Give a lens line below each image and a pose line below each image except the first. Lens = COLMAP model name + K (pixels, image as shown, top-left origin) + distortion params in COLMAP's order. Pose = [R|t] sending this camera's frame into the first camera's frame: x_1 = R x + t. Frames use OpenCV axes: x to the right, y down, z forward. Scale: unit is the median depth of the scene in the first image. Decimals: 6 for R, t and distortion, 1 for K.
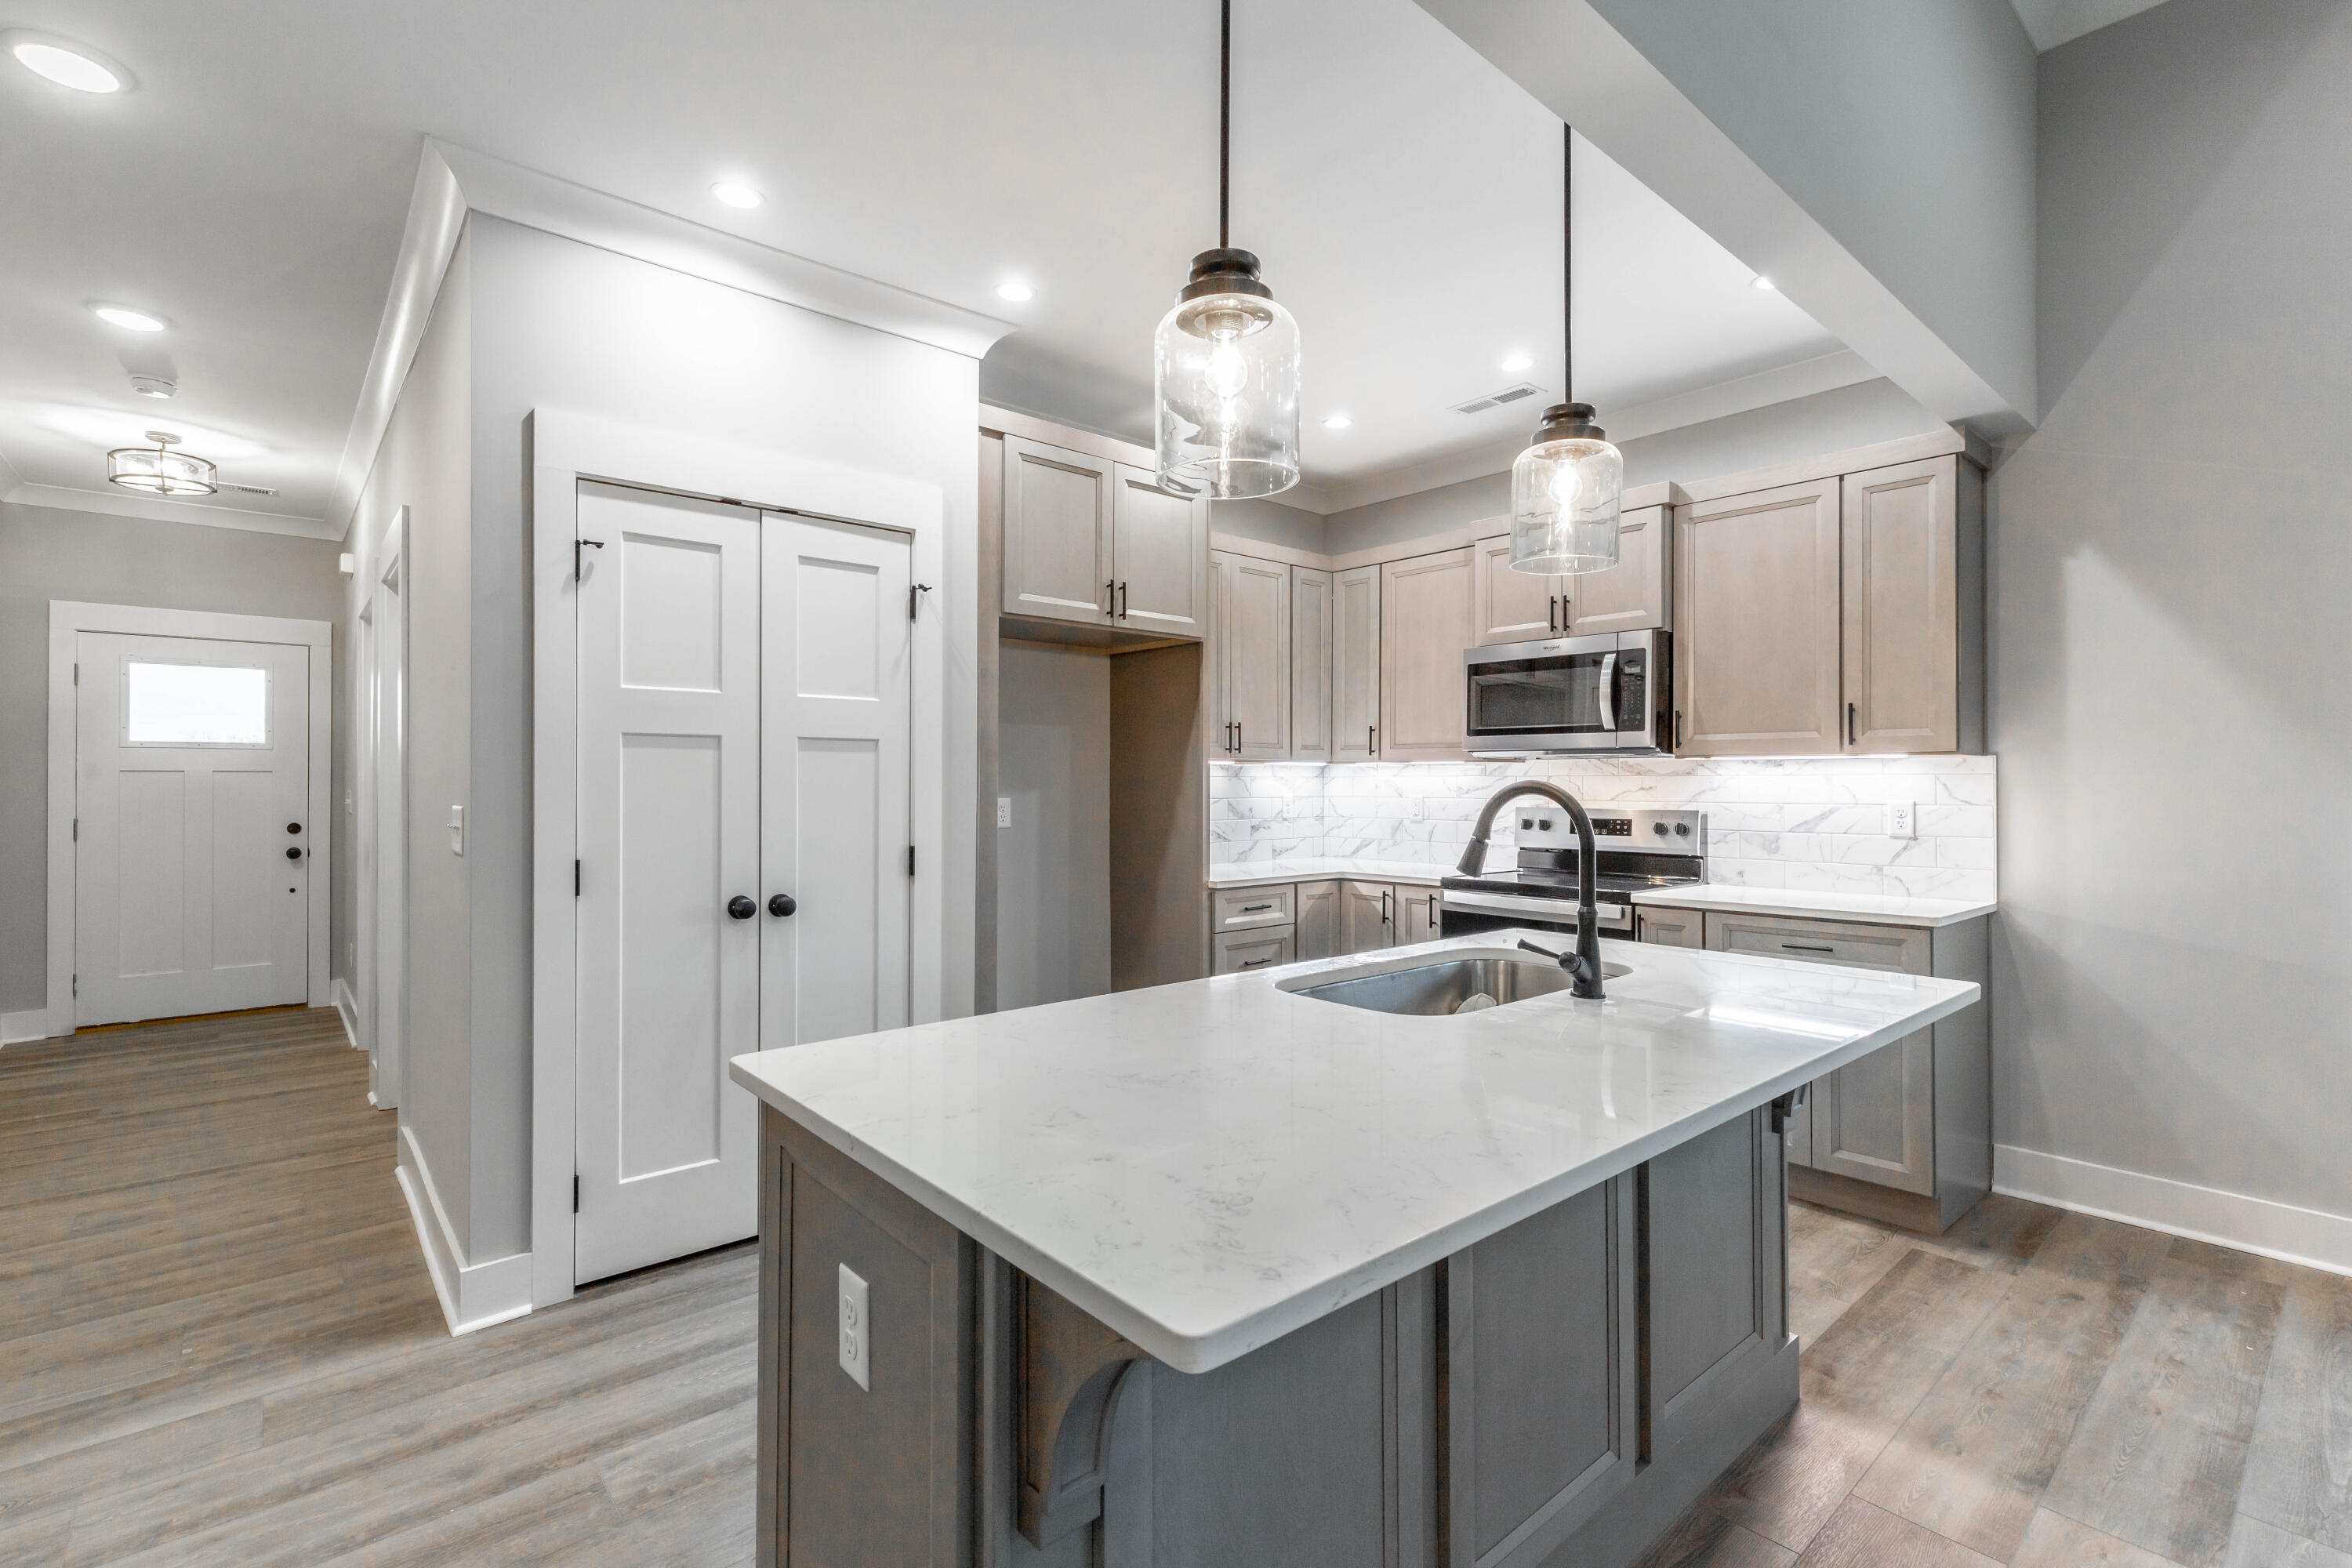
lens RADIAL K [[1056.1, 0, 1167.6], [0, 1056.1, 776.4], [0, 0, 1]] dist [0.001968, 0.000036]
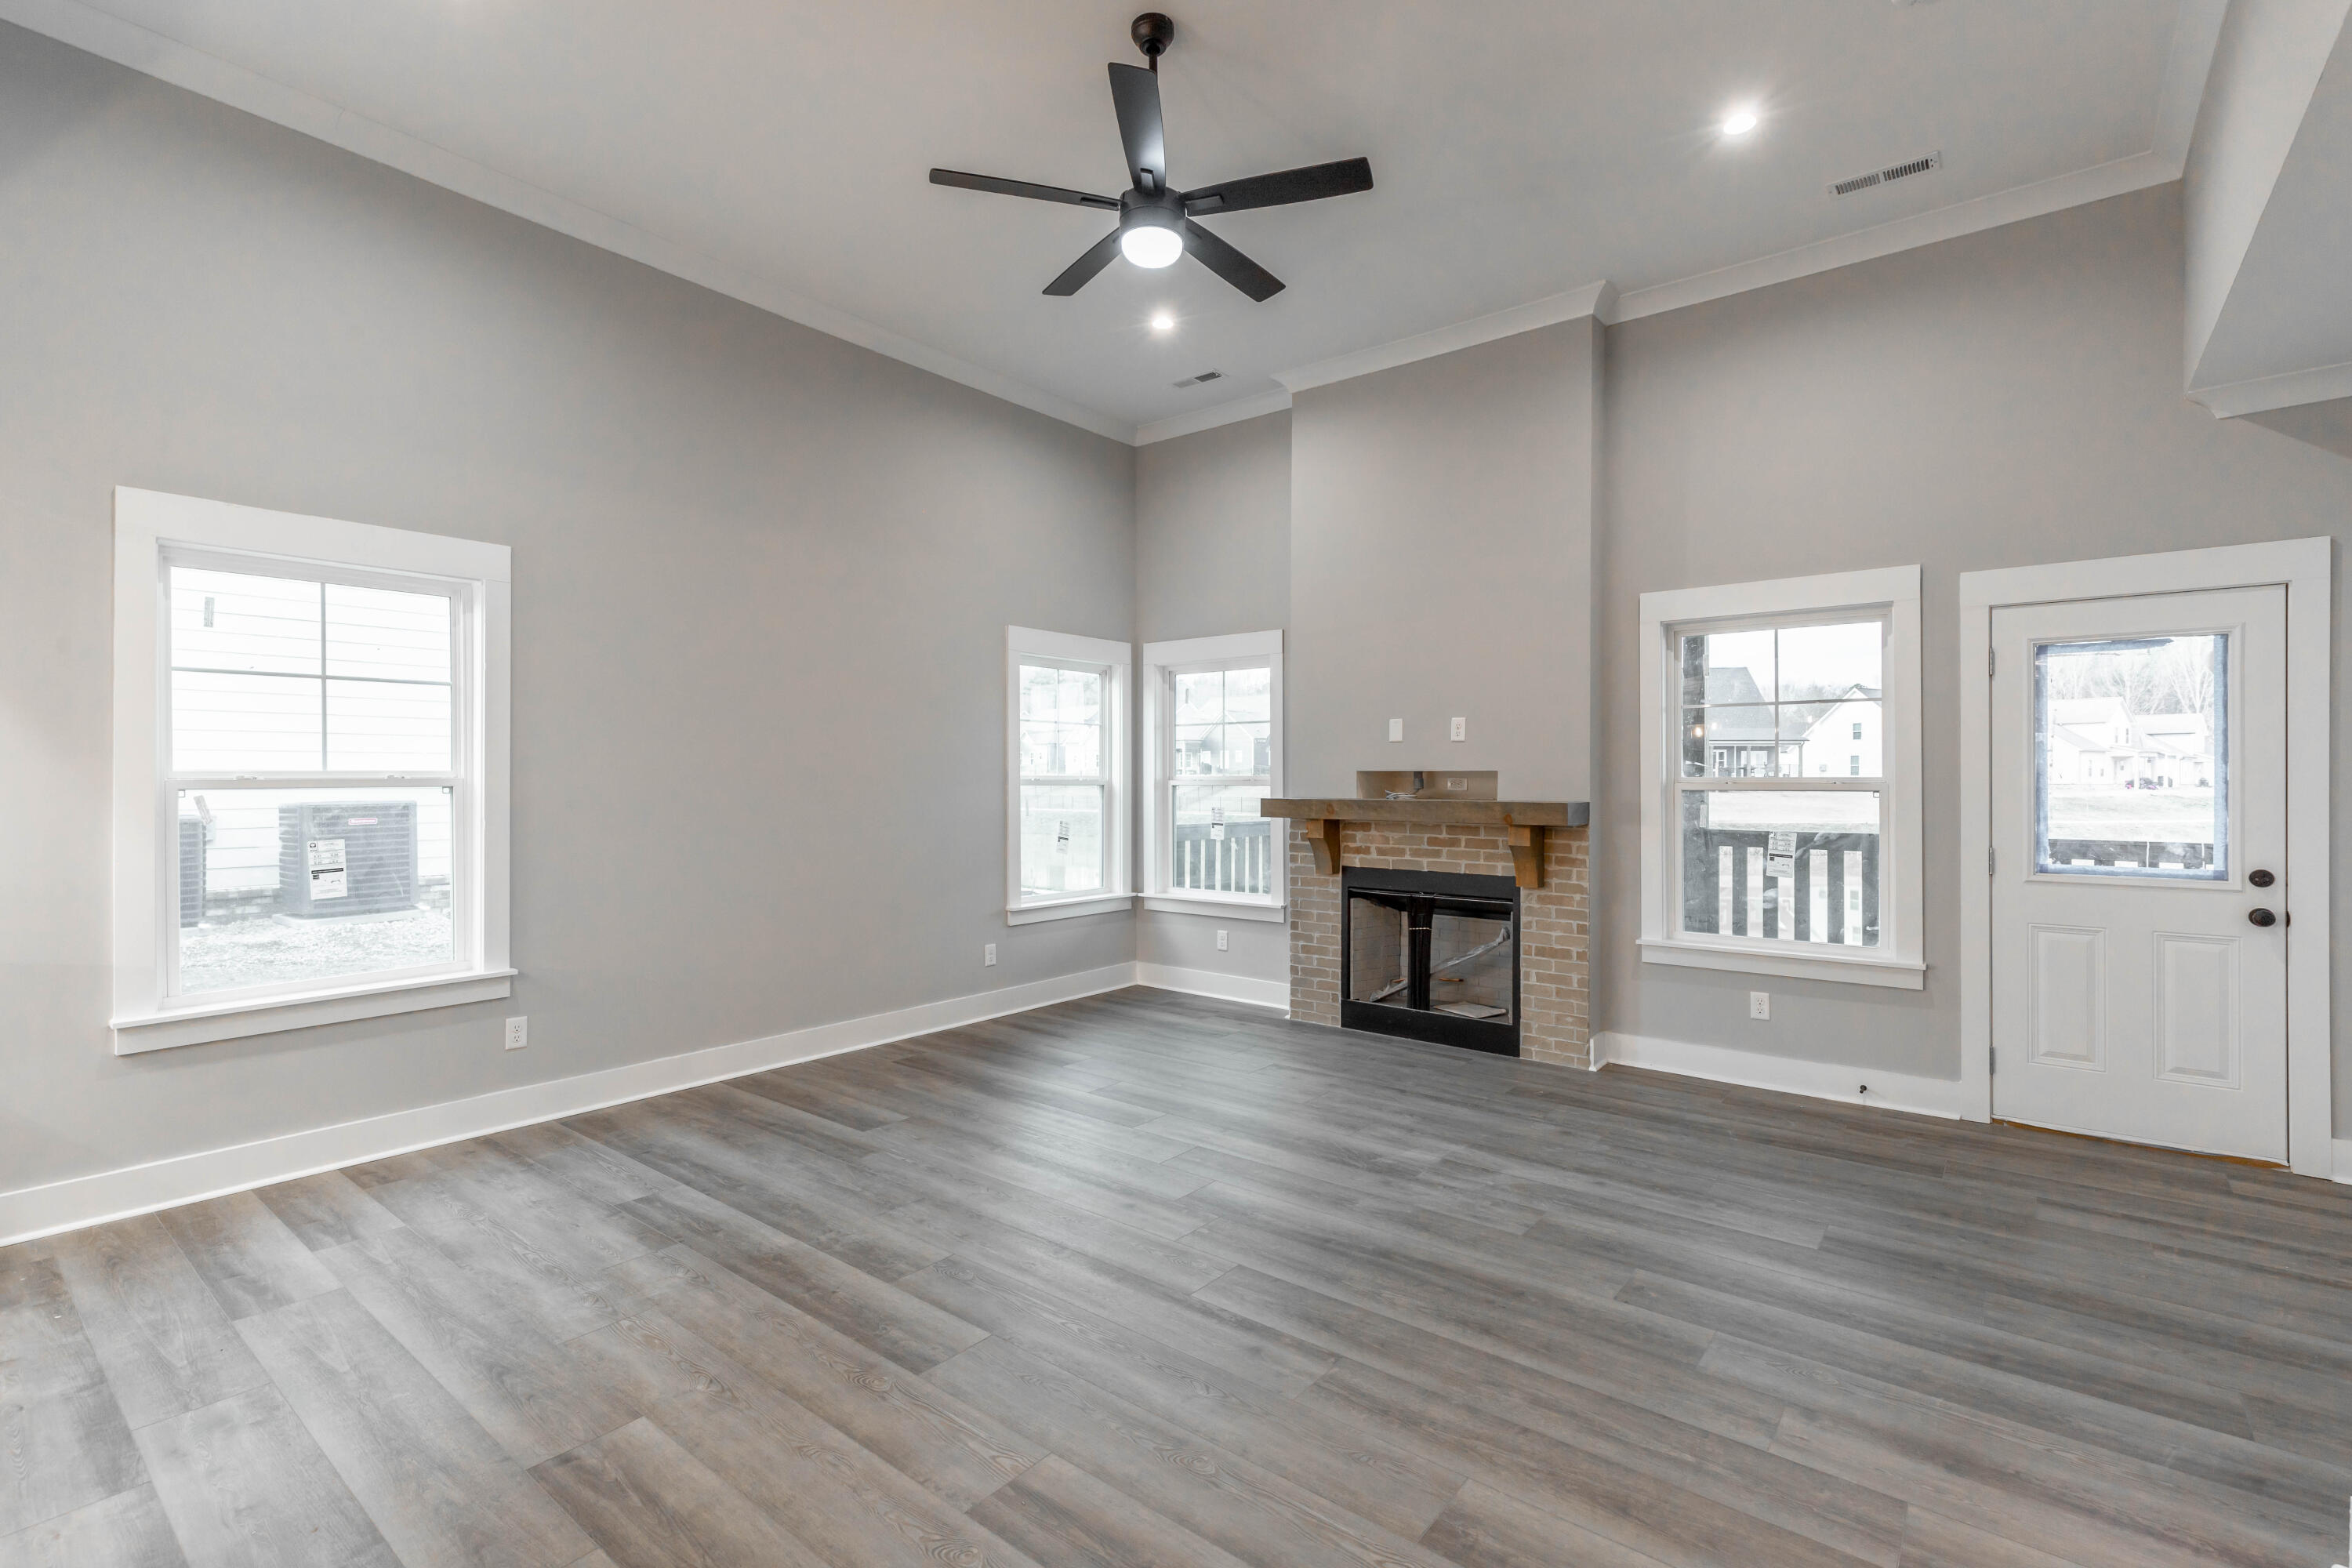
lens RADIAL K [[1059.5, 0, 1168.7], [0, 1059.5, 780.4], [0, 0, 1]] dist [0.004455, 0.000390]
pose [[-0.179173, -0.002930, 0.983813, -0.177303], [-0.006313, 0.999978, 0.001828, -0.017096], [-0.983797, -0.005883, -0.179188, 0.043702]]
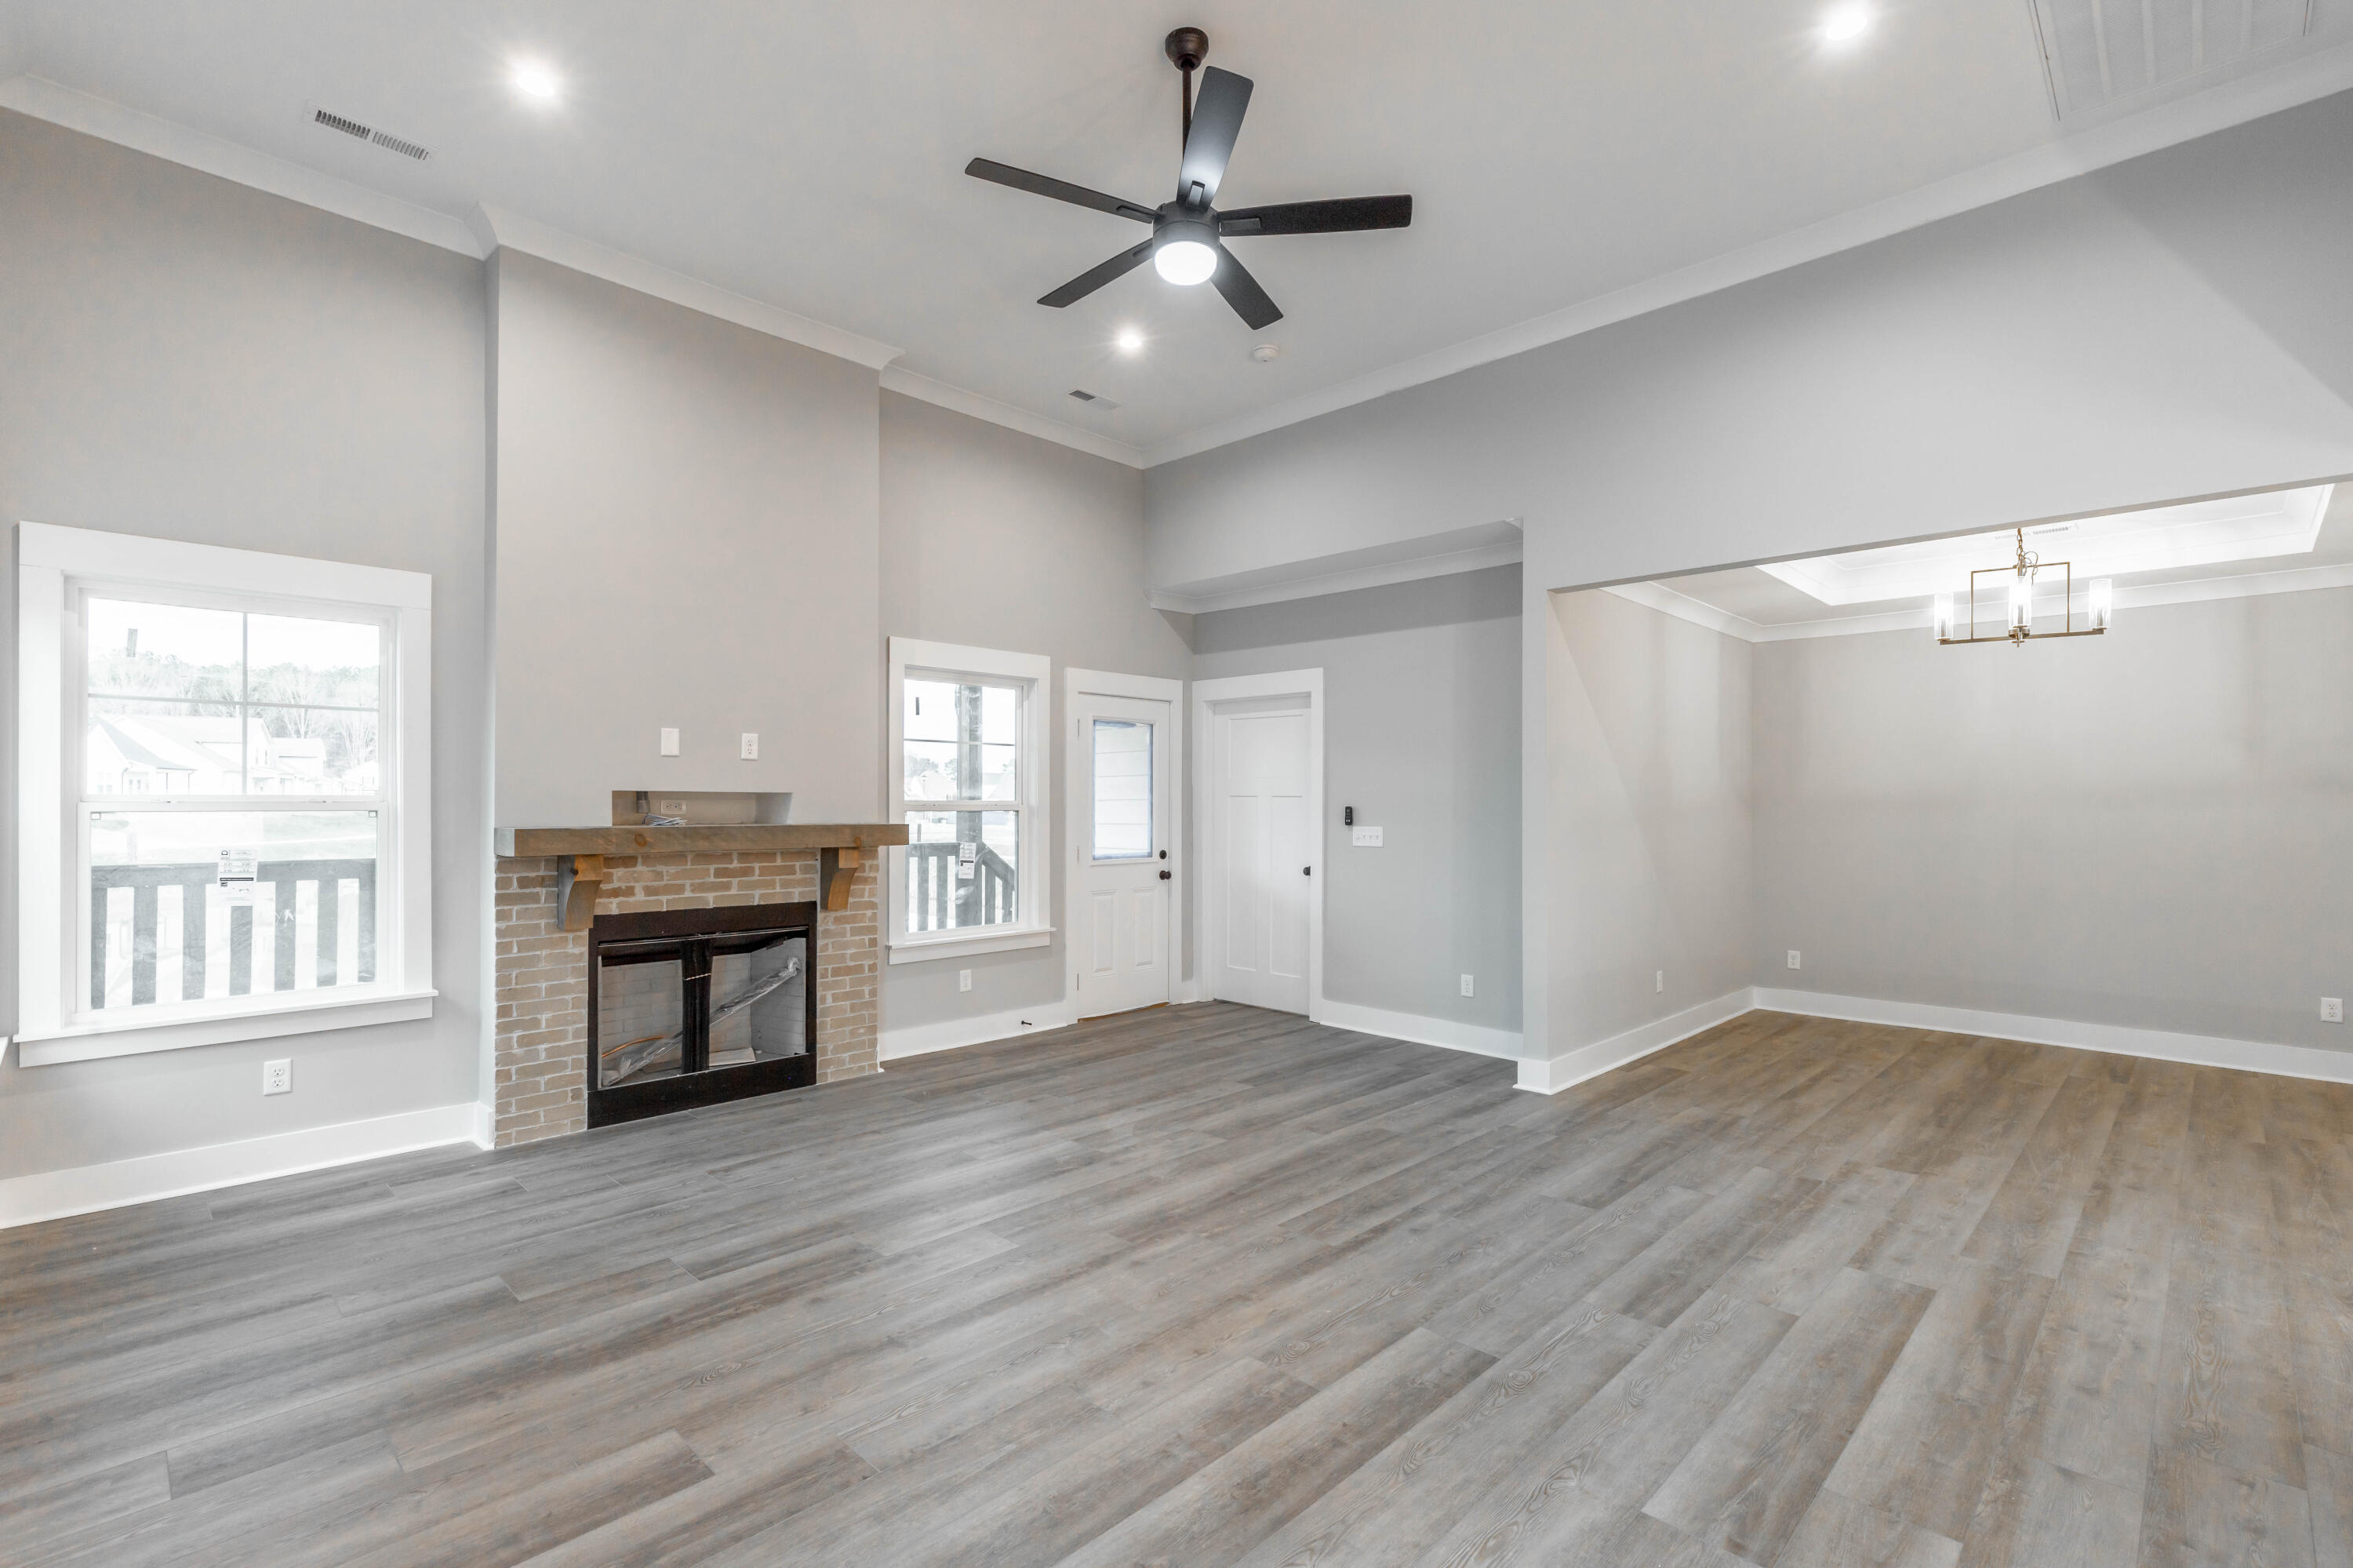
lens RADIAL K [[1062.1, 0, 1188.7], [0, 1062.1, 792.7], [0, 0, 1]] dist [0.006901, -0.000263]
pose [[-0.996101, -0.004823, -0.088083, 0.749082], [-0.003528, 0.999884, -0.014851, -0.012015], [0.088144, -0.014482, -0.996002, 0.755818]]
